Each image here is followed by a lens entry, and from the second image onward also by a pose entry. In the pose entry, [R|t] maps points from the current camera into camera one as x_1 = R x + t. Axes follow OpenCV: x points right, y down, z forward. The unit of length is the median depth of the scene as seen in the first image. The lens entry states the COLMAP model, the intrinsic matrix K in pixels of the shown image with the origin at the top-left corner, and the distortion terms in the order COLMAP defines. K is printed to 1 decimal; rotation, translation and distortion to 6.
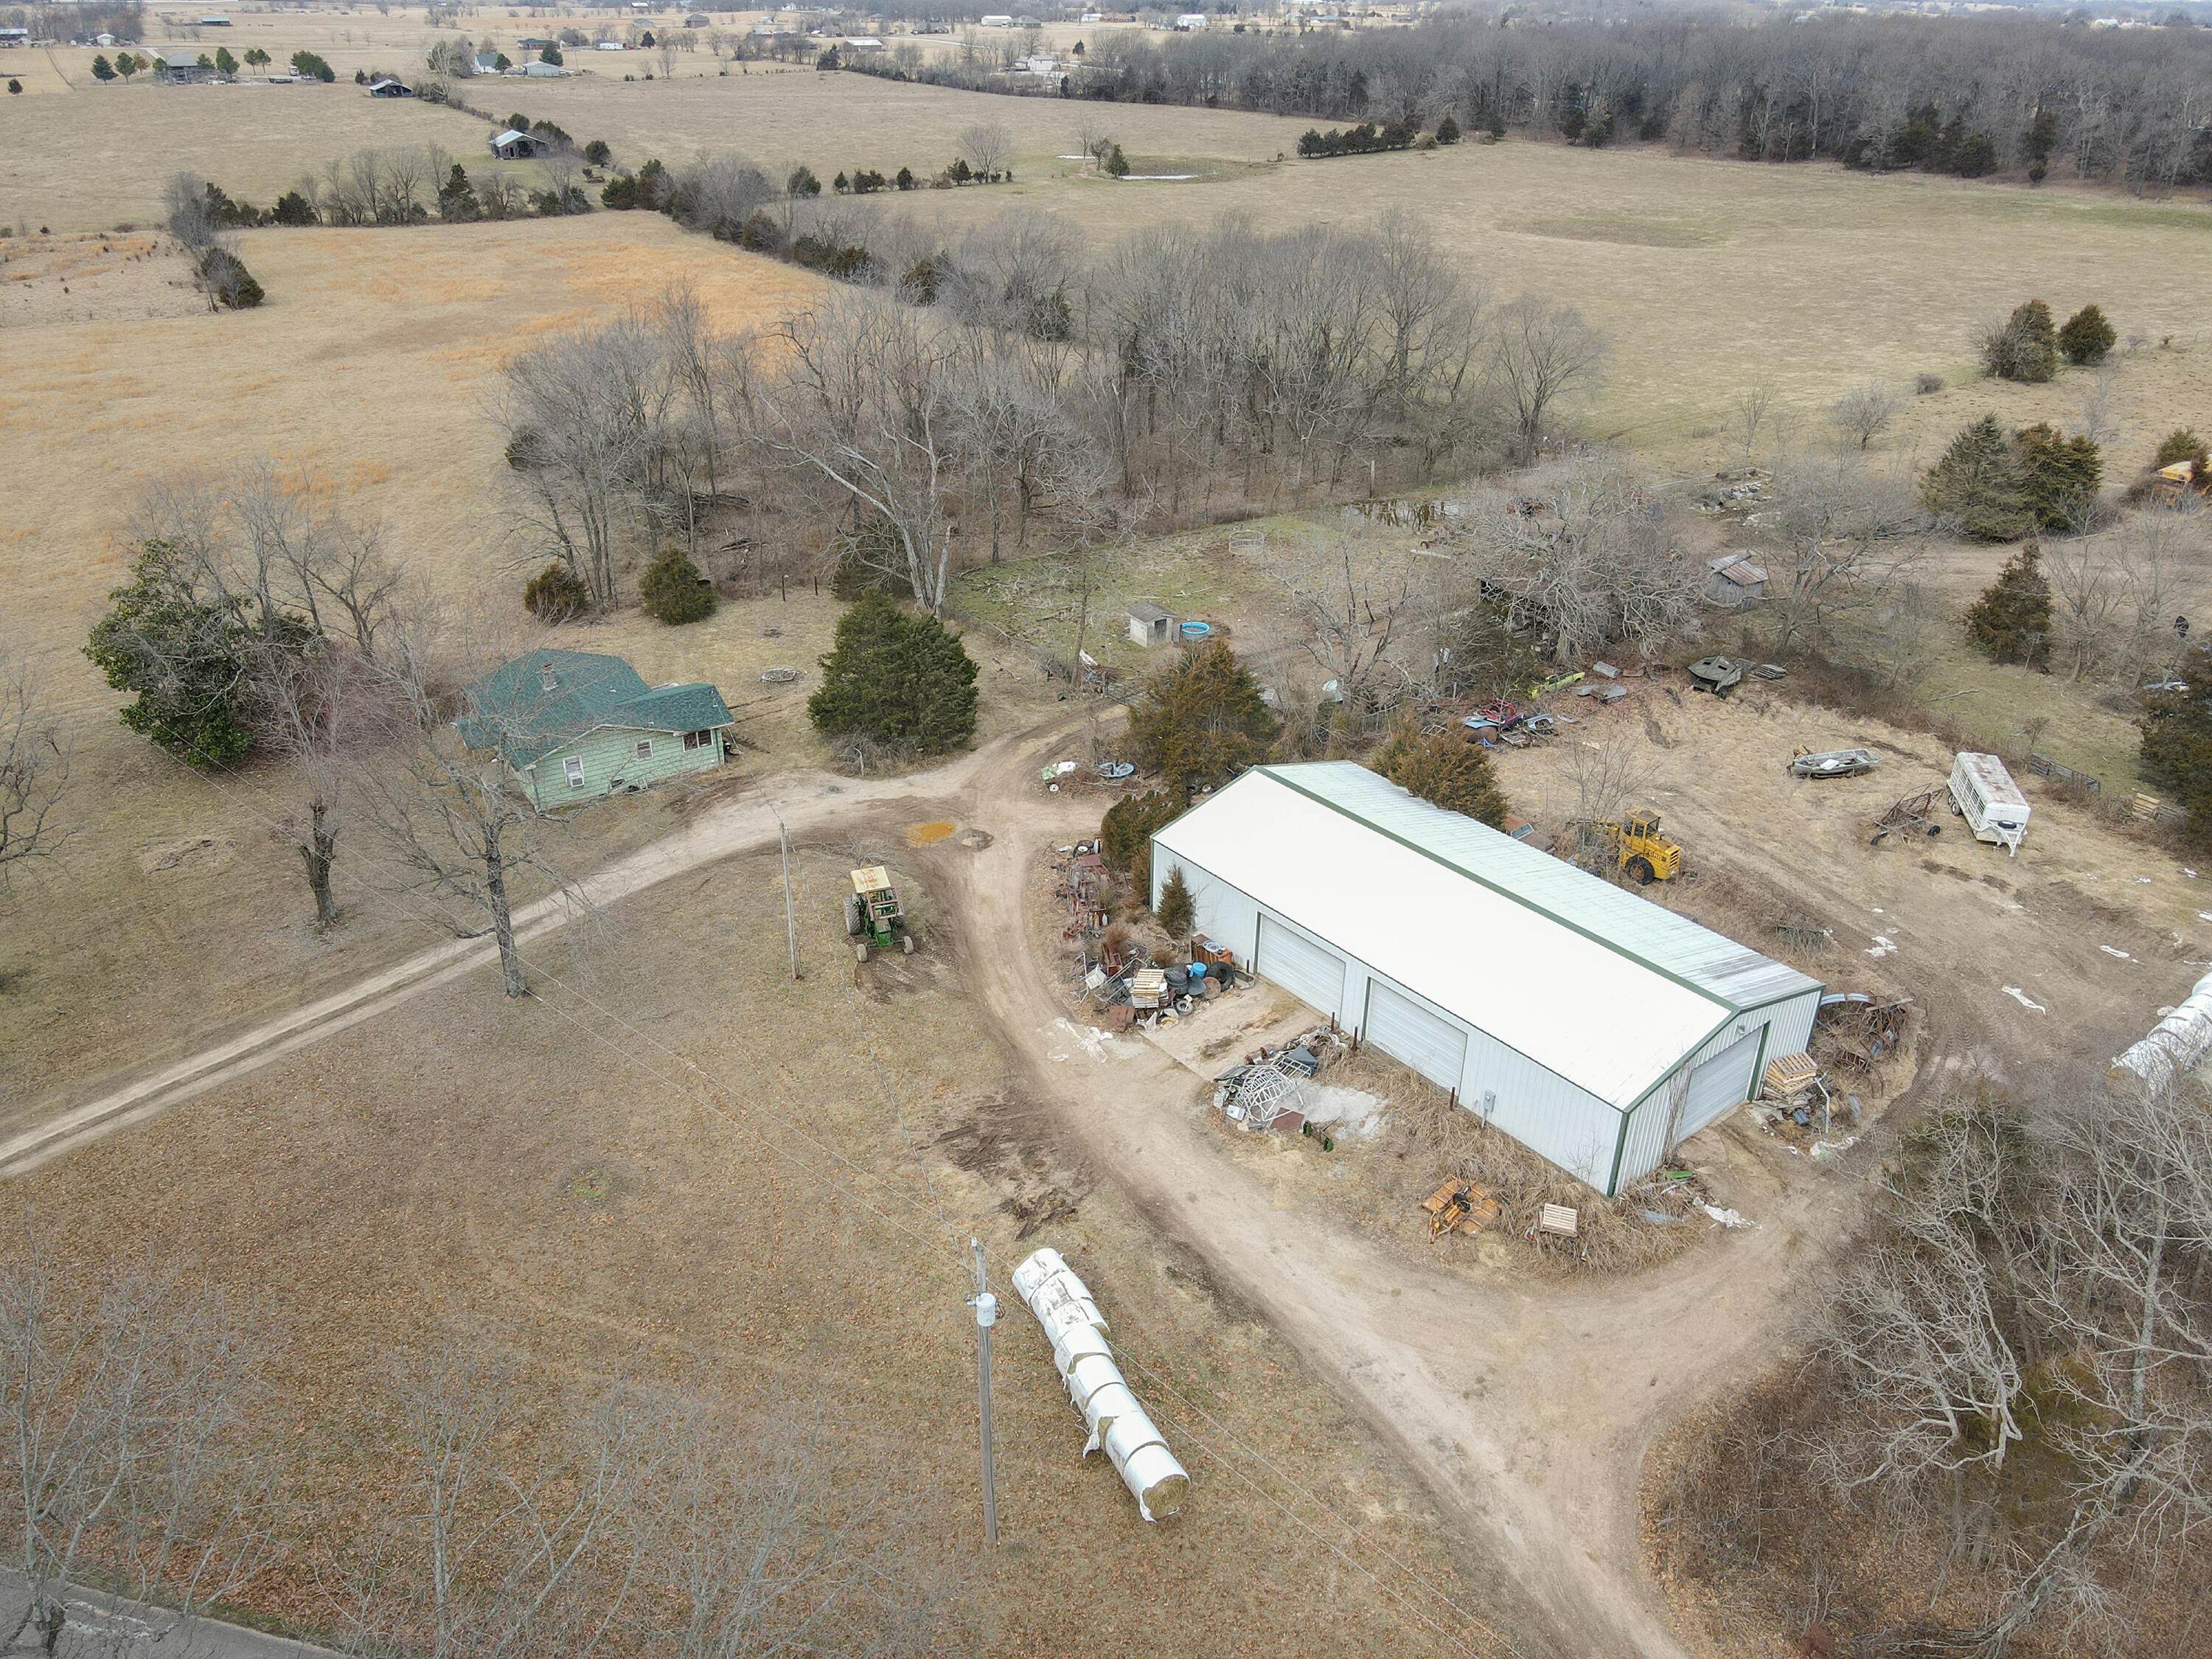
lens RADIAL K [[1609.1, 0, 1109.8], [0, 1609.1, 831.9], [0, 0, 1]] dist [0.025211, -0.006713]
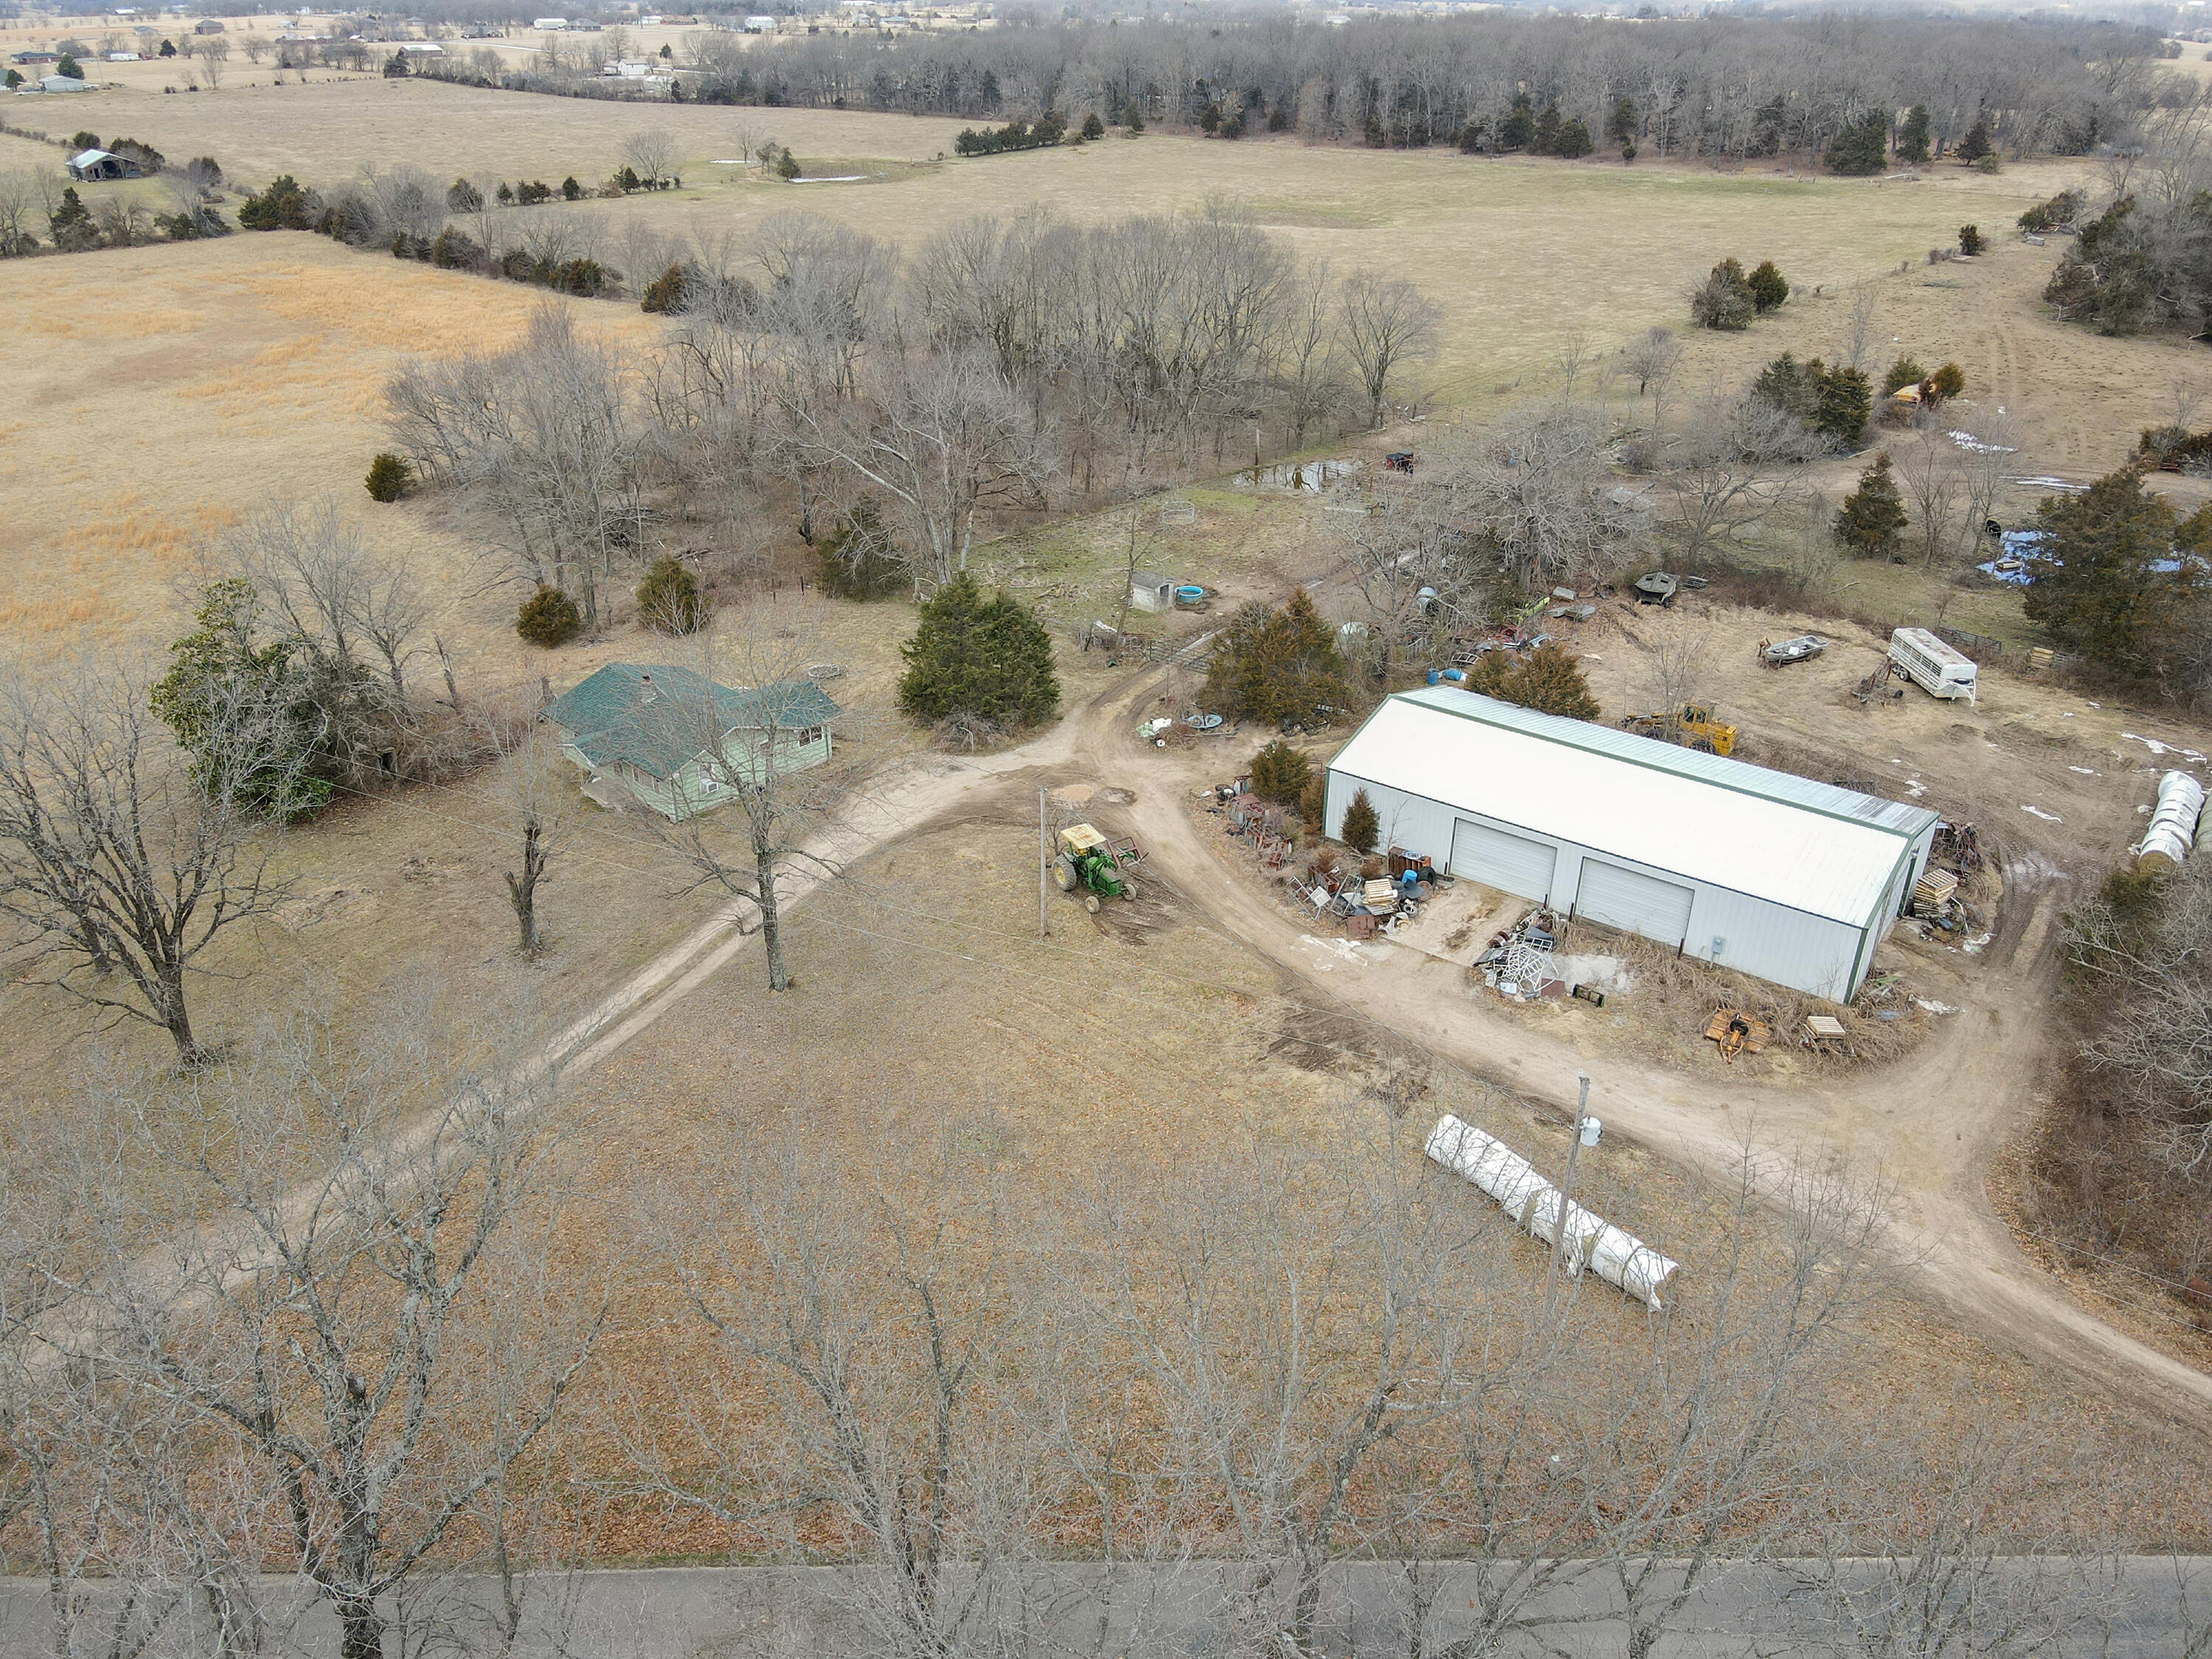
lens RADIAL K [[1609.1, 0, 1109.8], [0, 1609.1, 831.9], [0, 0, 1]] dist [0.025211, -0.006713]
pose [[0.967889, -0.121440, 0.220099, -0.212812], [0.121608, 0.992495, 0.012837, 0.009017], [-0.220006, 0.014341, 0.975393, -0.018112]]
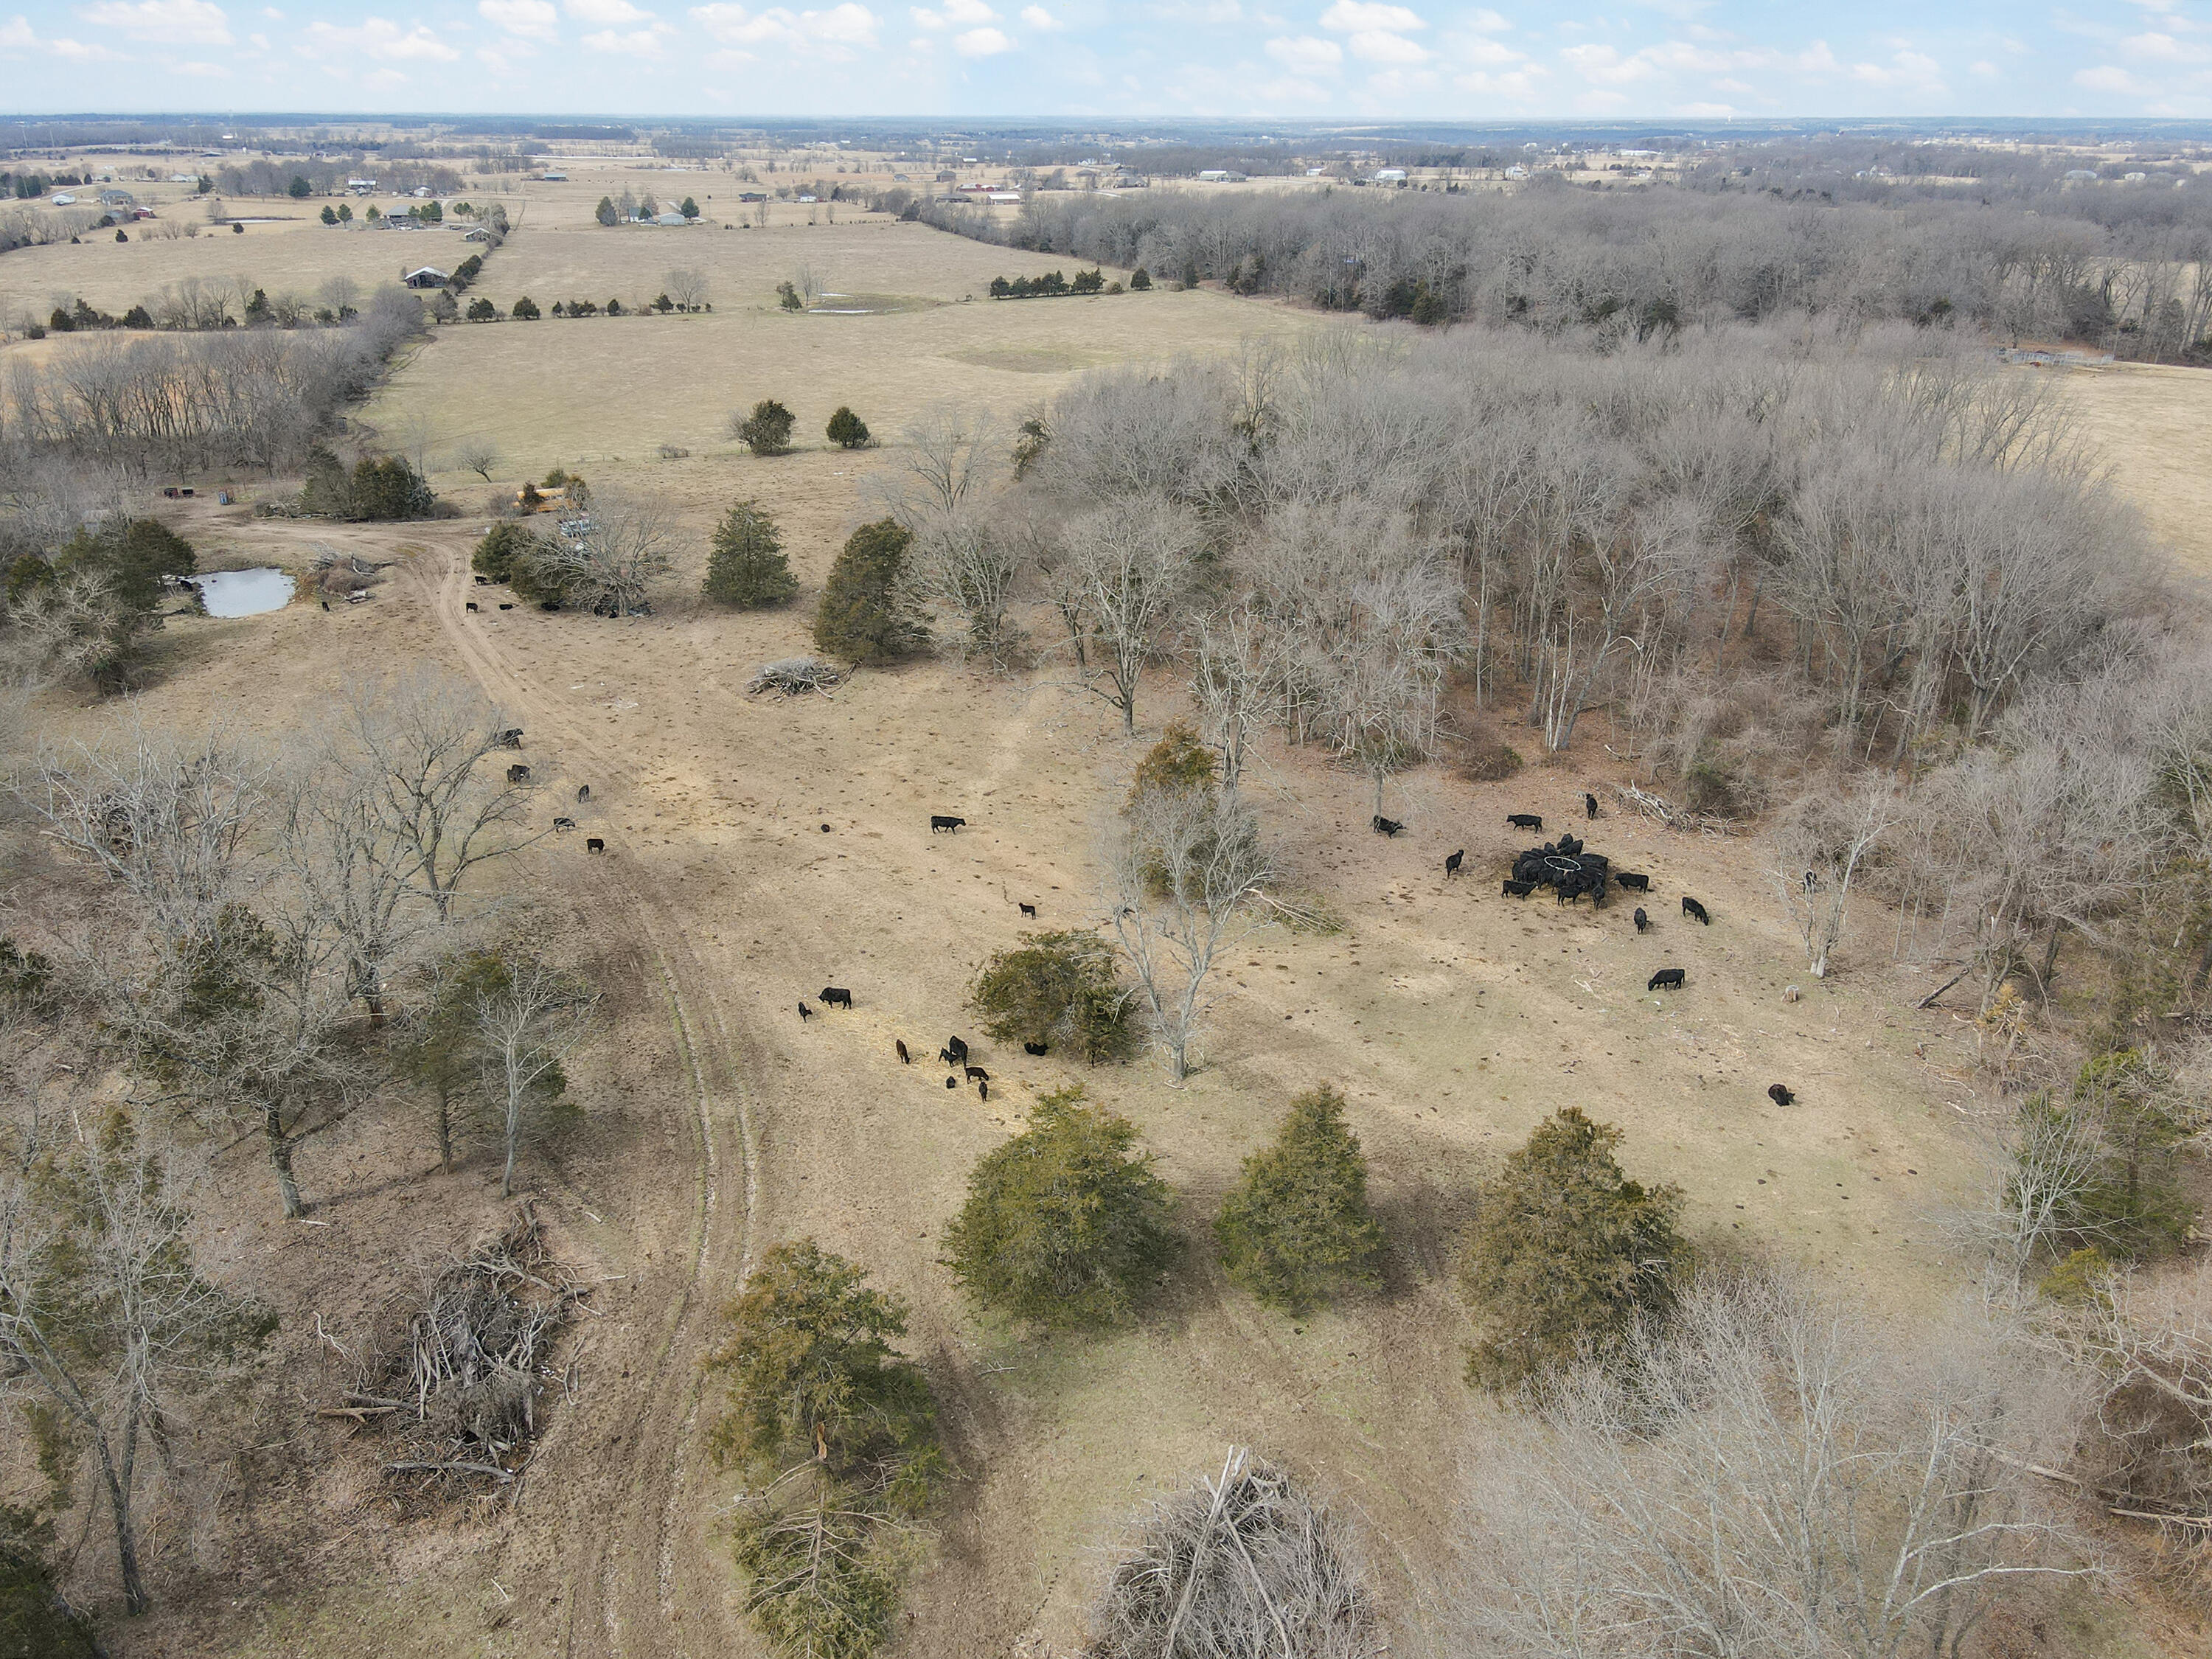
lens RADIAL K [[1609.1, 0, 1109.8], [0, 1609.1, 831.9], [0, 0, 1]] dist [0.025211, -0.006713]
pose [[0.971003, 0.091505, -0.220863, 1.643319], [-0.107894, 0.992146, -0.063291, 0.141397], [0.213337, 0.085285, 0.973249, -0.382472]]
